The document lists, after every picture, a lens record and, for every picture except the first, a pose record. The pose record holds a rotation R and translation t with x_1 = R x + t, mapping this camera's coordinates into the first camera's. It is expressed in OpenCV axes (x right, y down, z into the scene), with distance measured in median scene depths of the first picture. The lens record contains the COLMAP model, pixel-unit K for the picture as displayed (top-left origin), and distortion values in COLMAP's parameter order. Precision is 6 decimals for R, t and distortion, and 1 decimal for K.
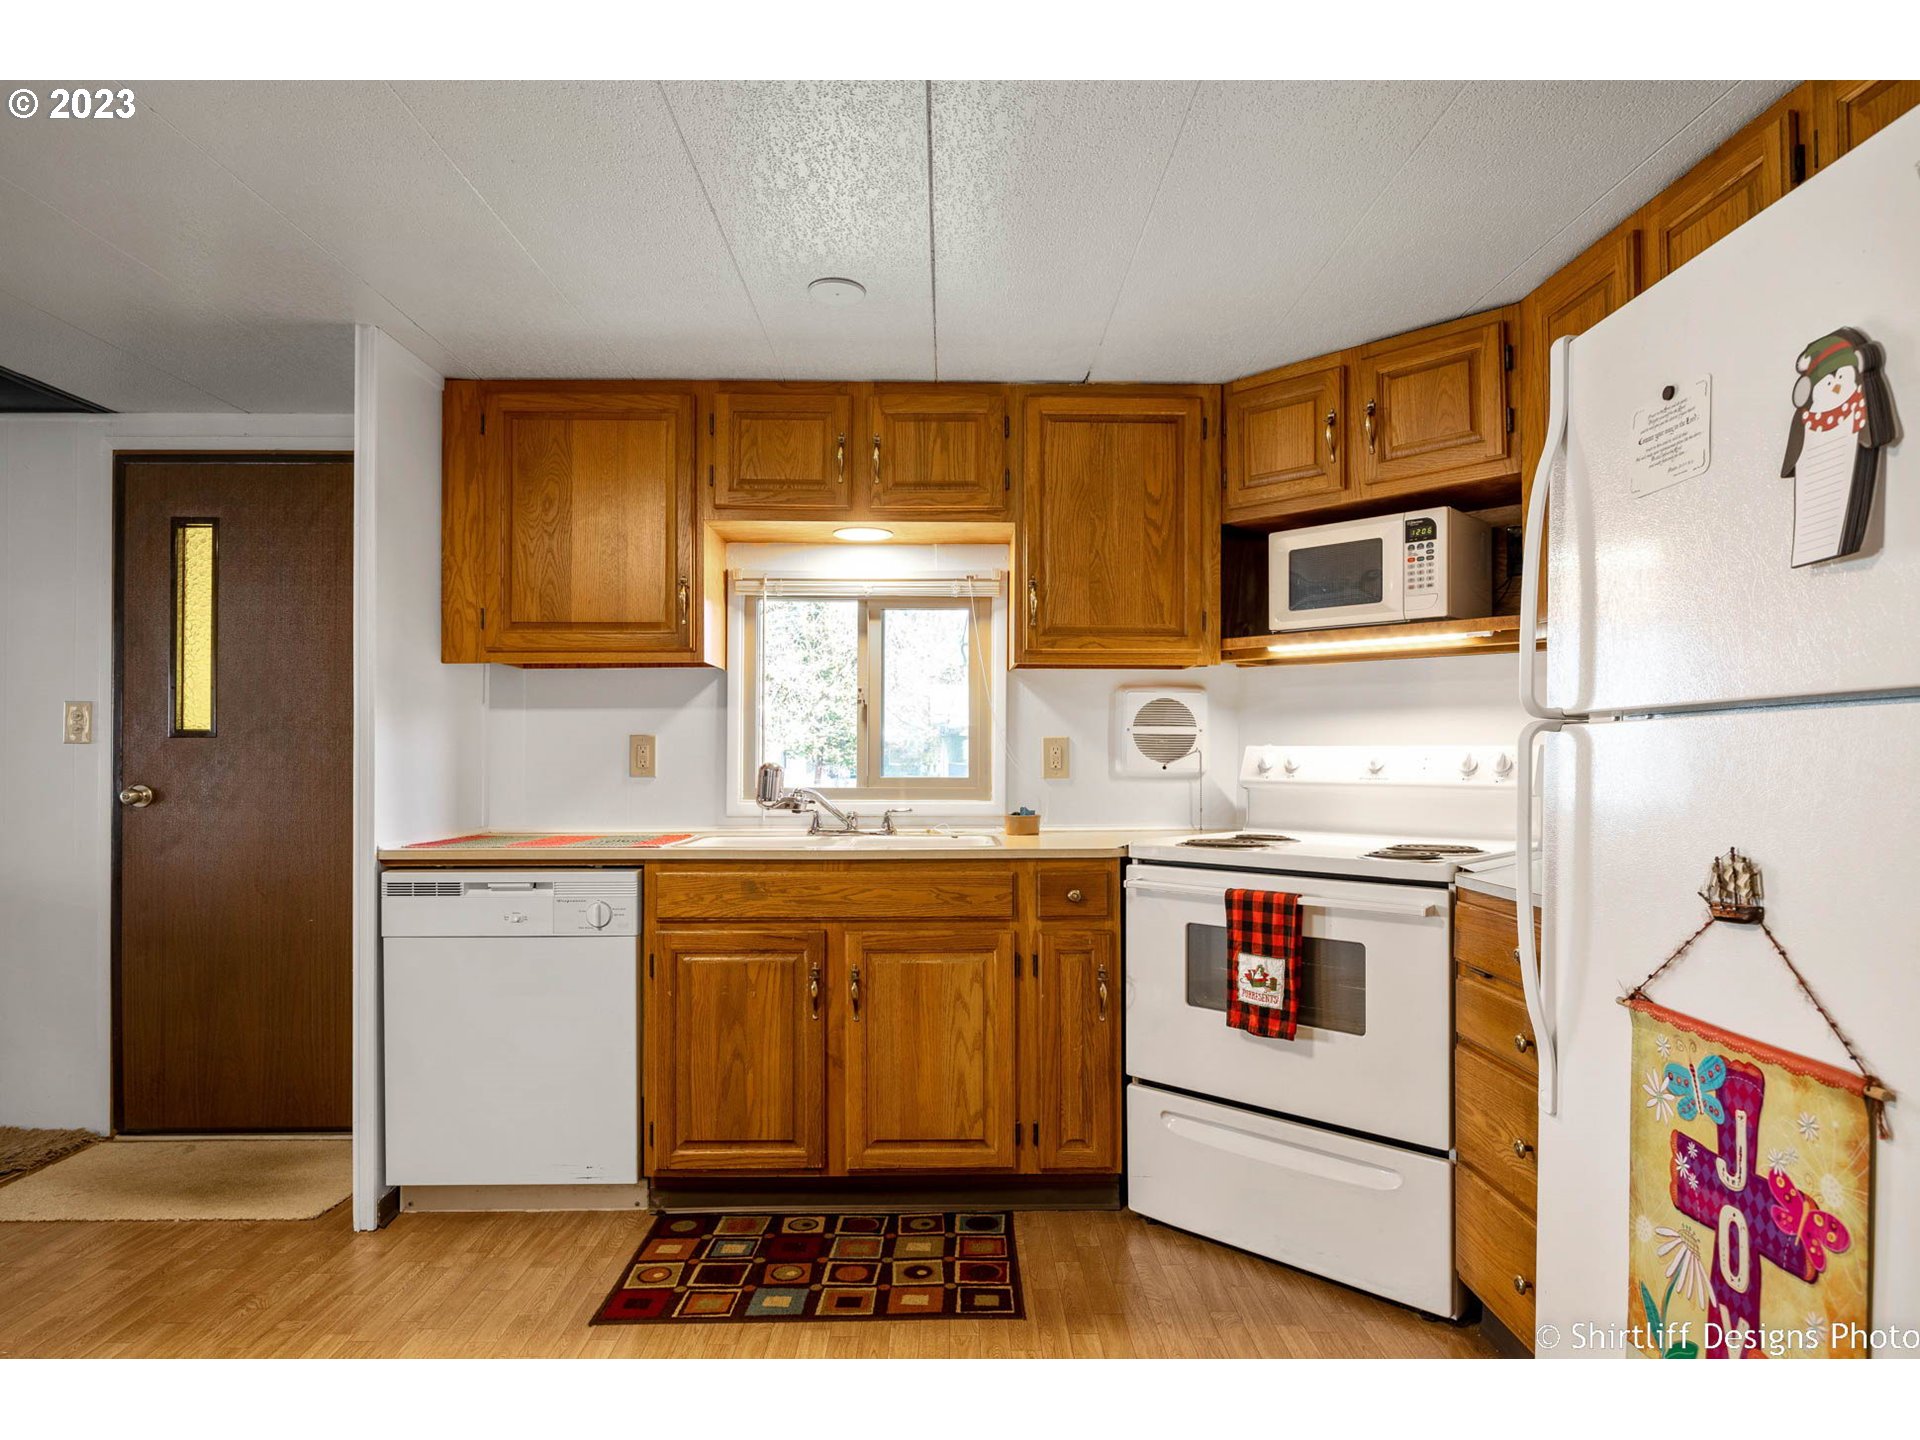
lens RADIAL K [[1105.9, 0, 963.6], [0, 1105.9, 743.5], [0, 0, 1]] dist [0.000443, -0.000607]
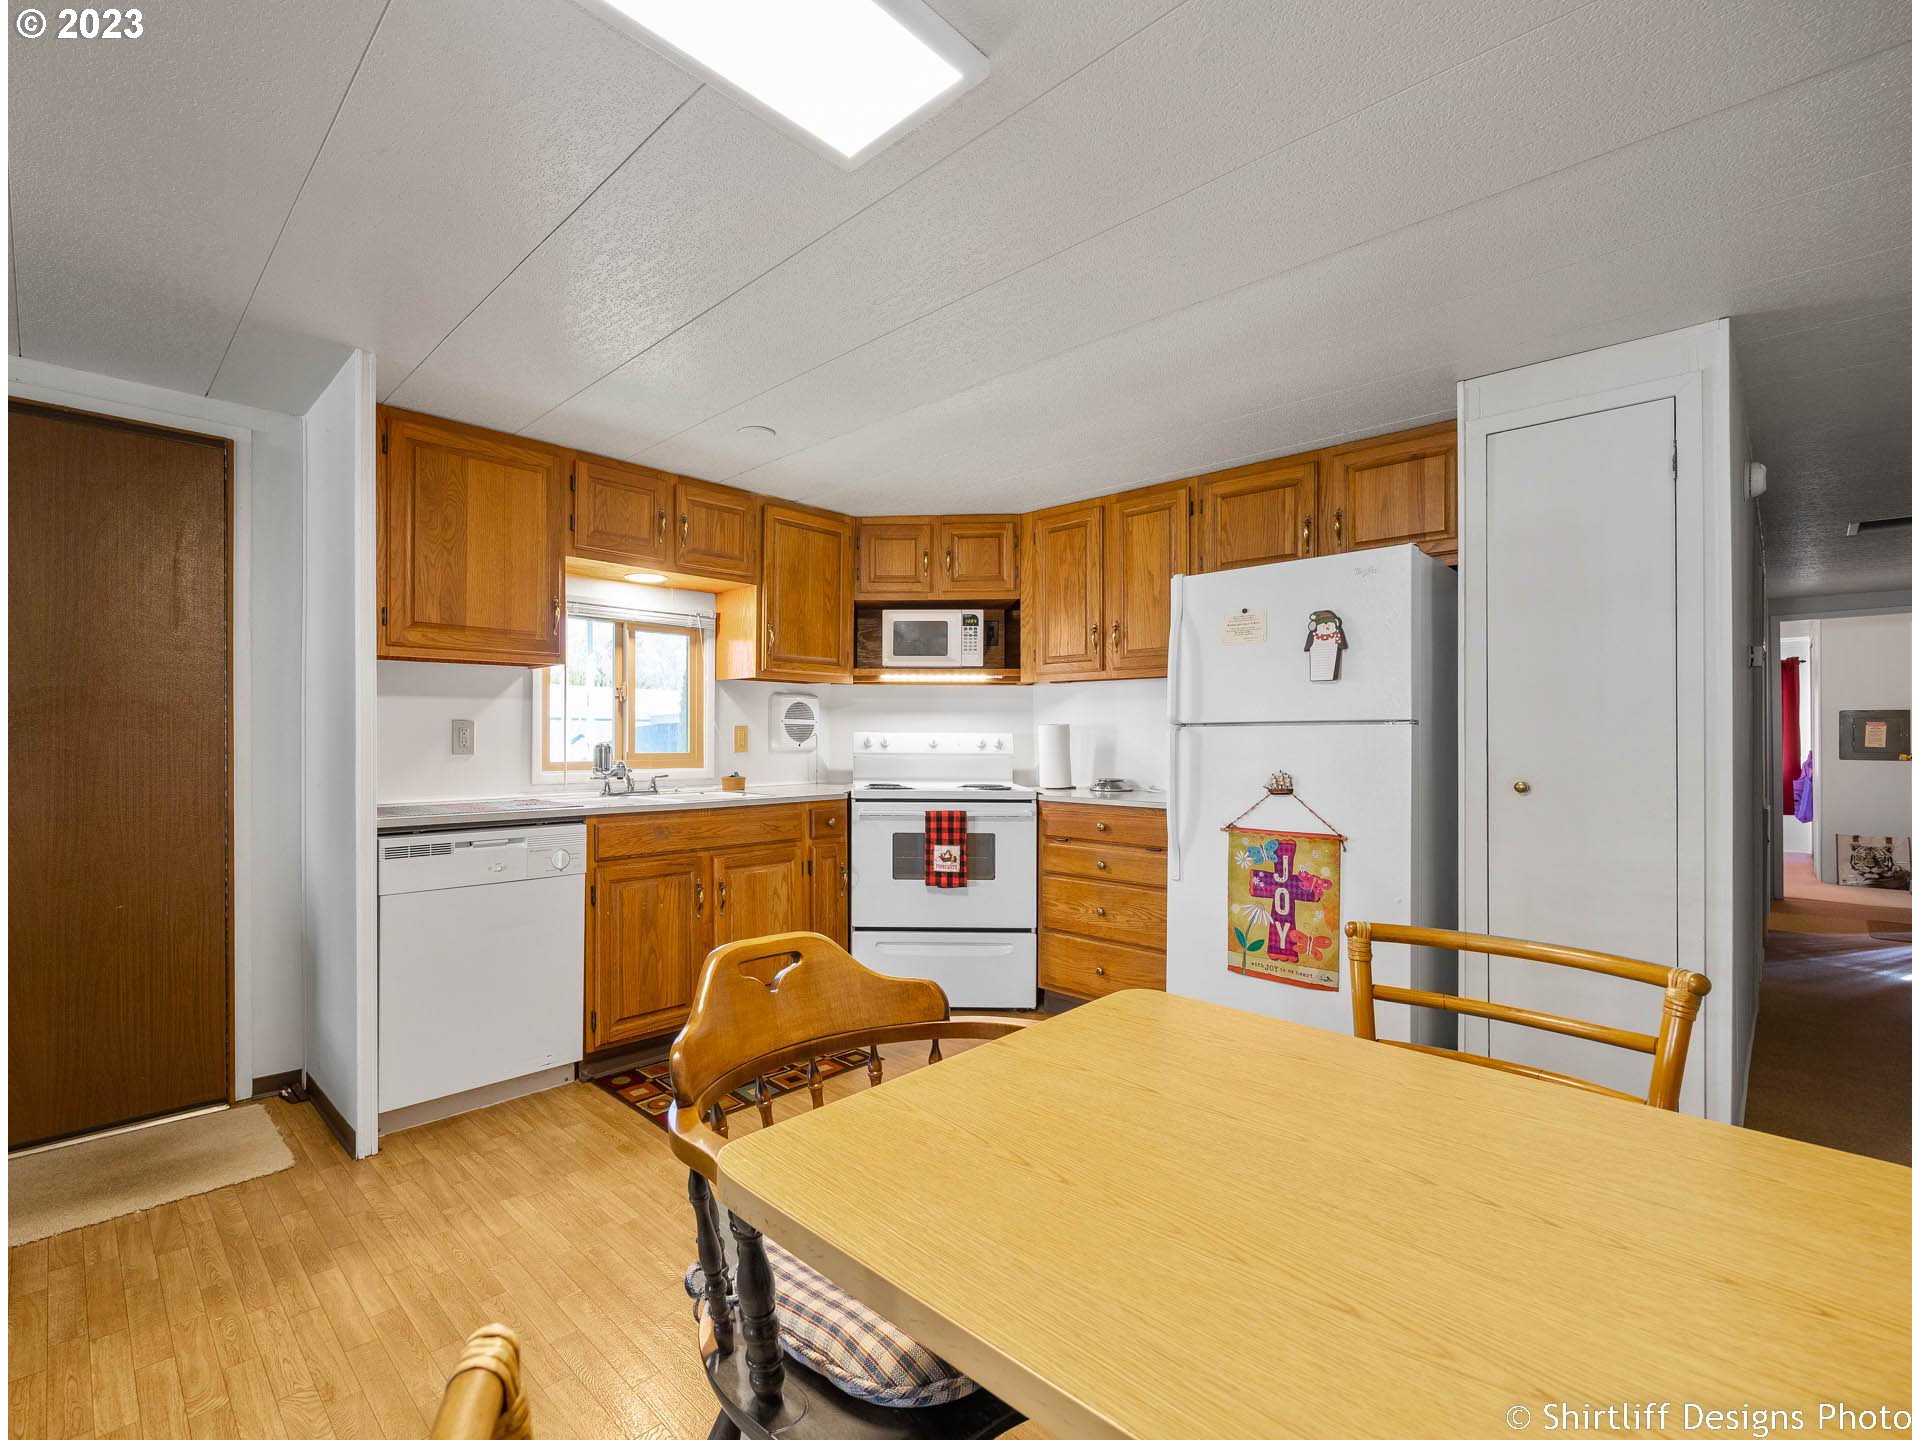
lens RADIAL K [[863.9, 0, 887.2], [0, 863.9, 736.0], [0, 0, 1]] dist [0.002647, 0.000328]
pose [[0.737531, 0.003642, 0.675303, -0.712167], [-0.010936, 0.999919, 0.006551, -0.001117], [-0.675225, -0.012217, 0.737511, -0.006733]]
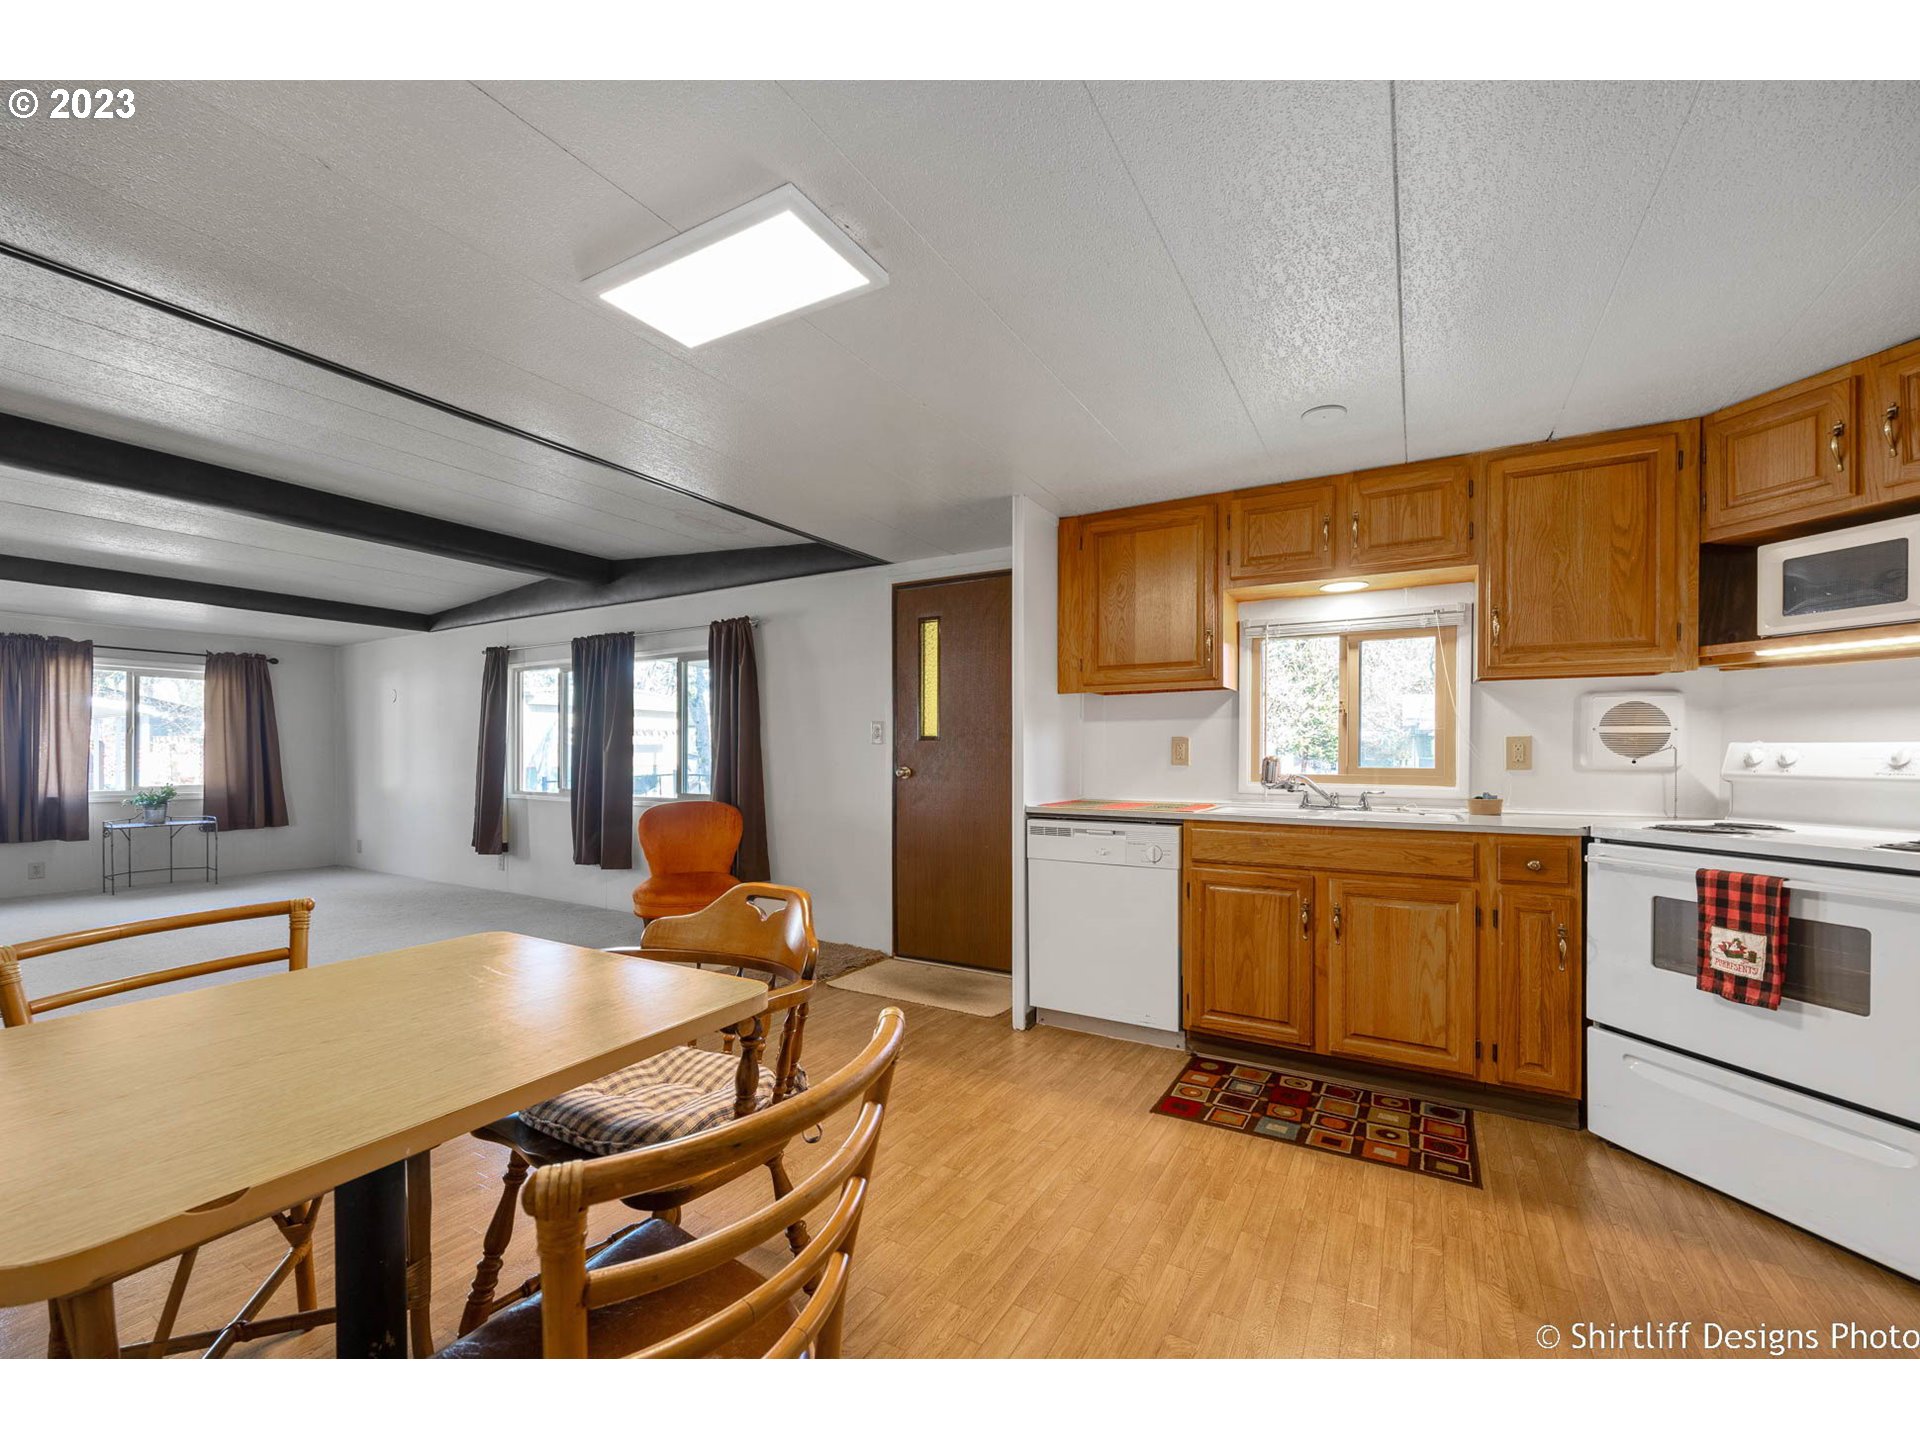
lens RADIAL K [[781.4, 0, 962.5], [0, 781.4, 754.5], [0, 0, 1]] dist [-0.004289, -0.000080]
pose [[0.855857, 0.003644, -0.517200, 0.004261], [0.003677, 0.999907, 0.013130, 0.001234], [0.517200, -0.013139, 0.855764, -0.065468]]
